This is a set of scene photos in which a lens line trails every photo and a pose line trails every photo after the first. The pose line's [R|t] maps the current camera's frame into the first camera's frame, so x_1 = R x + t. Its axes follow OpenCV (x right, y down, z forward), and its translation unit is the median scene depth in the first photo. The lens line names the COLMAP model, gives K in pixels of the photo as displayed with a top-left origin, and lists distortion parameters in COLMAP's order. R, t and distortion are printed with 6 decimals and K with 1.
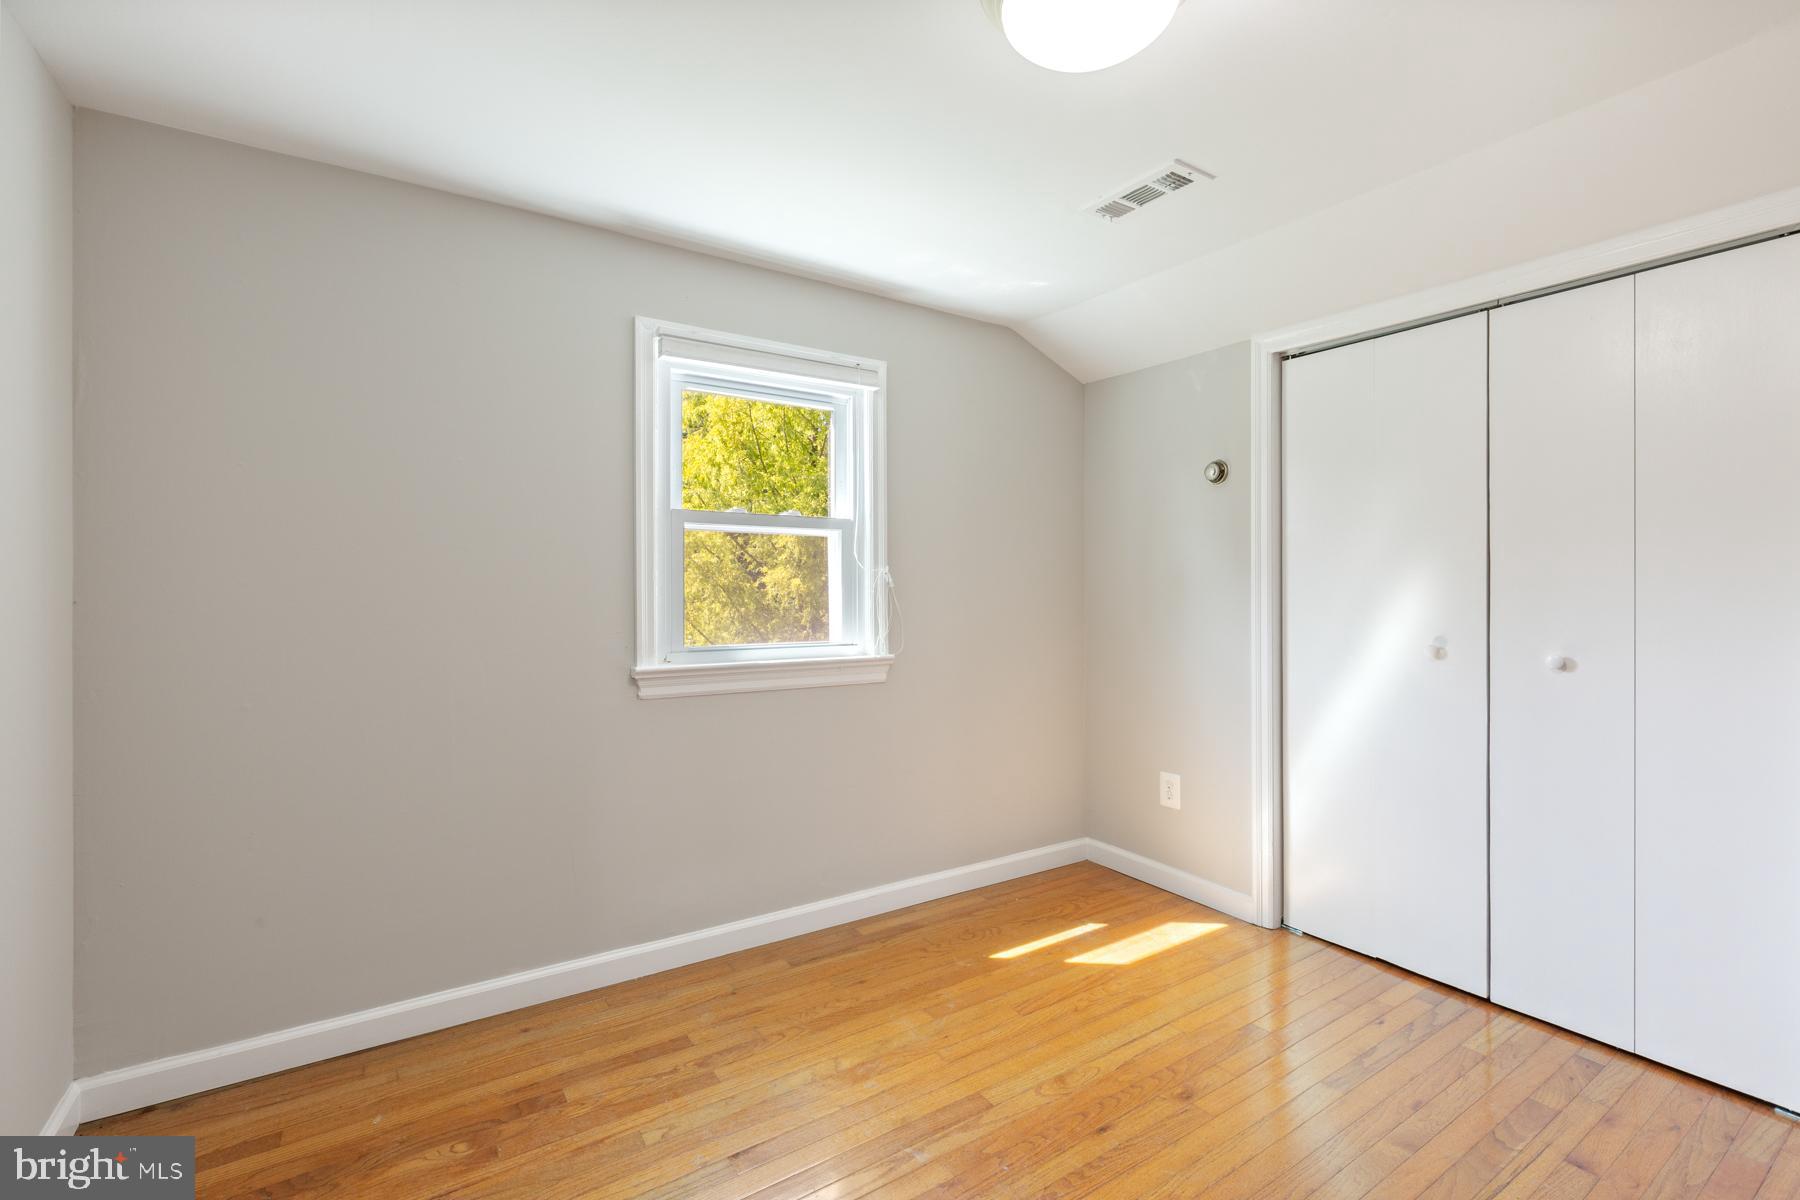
lens RADIAL K [[809.9, 0, 898.2], [0, 809.9, 586.2], [0, 0, 1]] dist [0.006031, -0.000955]
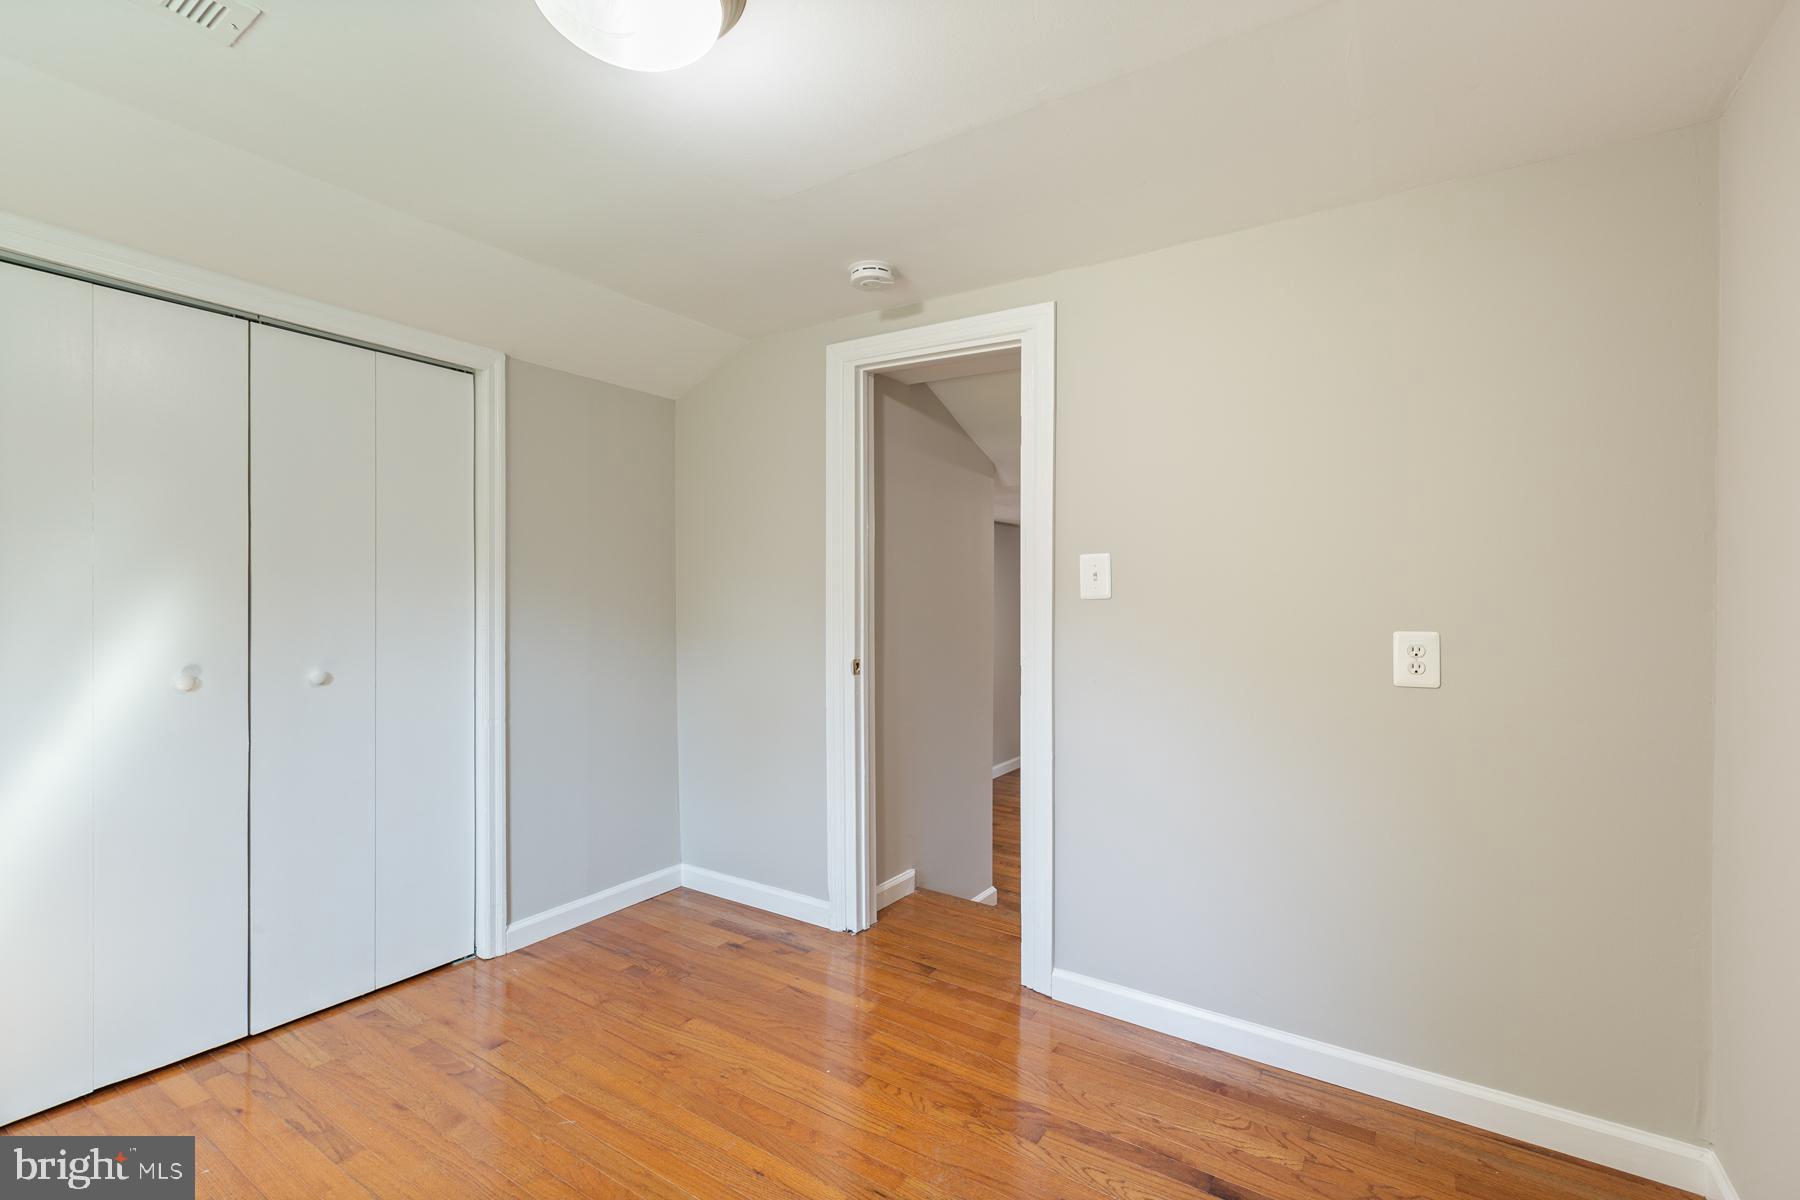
lens RADIAL K [[809.9, 0, 885.1], [0, 809.9, 612.6], [0, 0, 1]] dist [0.006031, -0.000955]
pose [[-0.387127, -0.004678, 0.922015, -0.454985], [-0.003493, 0.999987, 0.003607, -0.000481], [-0.922020, -0.001824, -0.387138, 0.676665]]
